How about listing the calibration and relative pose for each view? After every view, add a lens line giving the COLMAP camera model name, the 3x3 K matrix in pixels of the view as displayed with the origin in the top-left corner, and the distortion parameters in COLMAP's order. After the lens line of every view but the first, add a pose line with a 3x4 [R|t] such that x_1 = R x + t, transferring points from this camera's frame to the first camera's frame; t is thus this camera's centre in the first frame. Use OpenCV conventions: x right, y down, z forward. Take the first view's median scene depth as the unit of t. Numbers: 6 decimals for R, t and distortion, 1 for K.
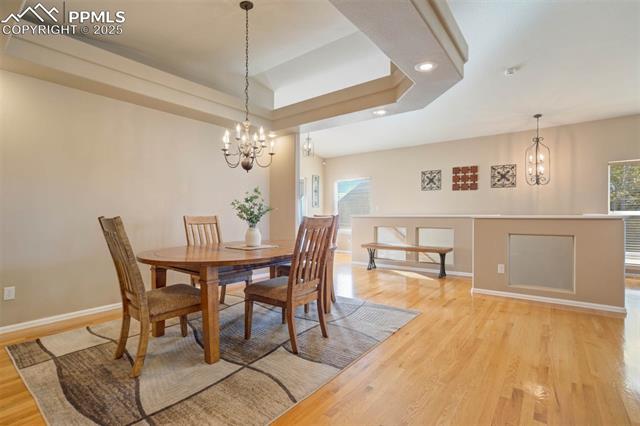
lens RADIAL K [[301.1, 0, 322.8], [0, 301.1, 216.0], [0, 0, 1]] dist [-0.002276, -0.000222]
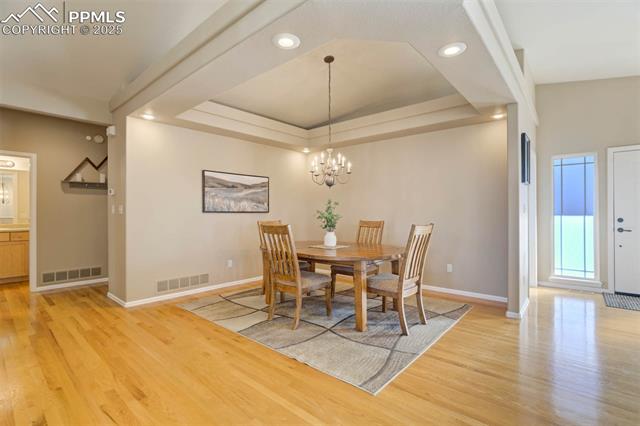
lens RADIAL K [[301.1, 0, 322.8], [0, 301.1, 216.0], [0, 0, 1]] dist [-0.002276, -0.000222]
pose [[-0.059822, 0.008278, -0.998175, 1.055137], [0.005139, 0.999955, 0.007985, -0.036241], [0.998196, -0.004652, -0.059862, 1.078822]]
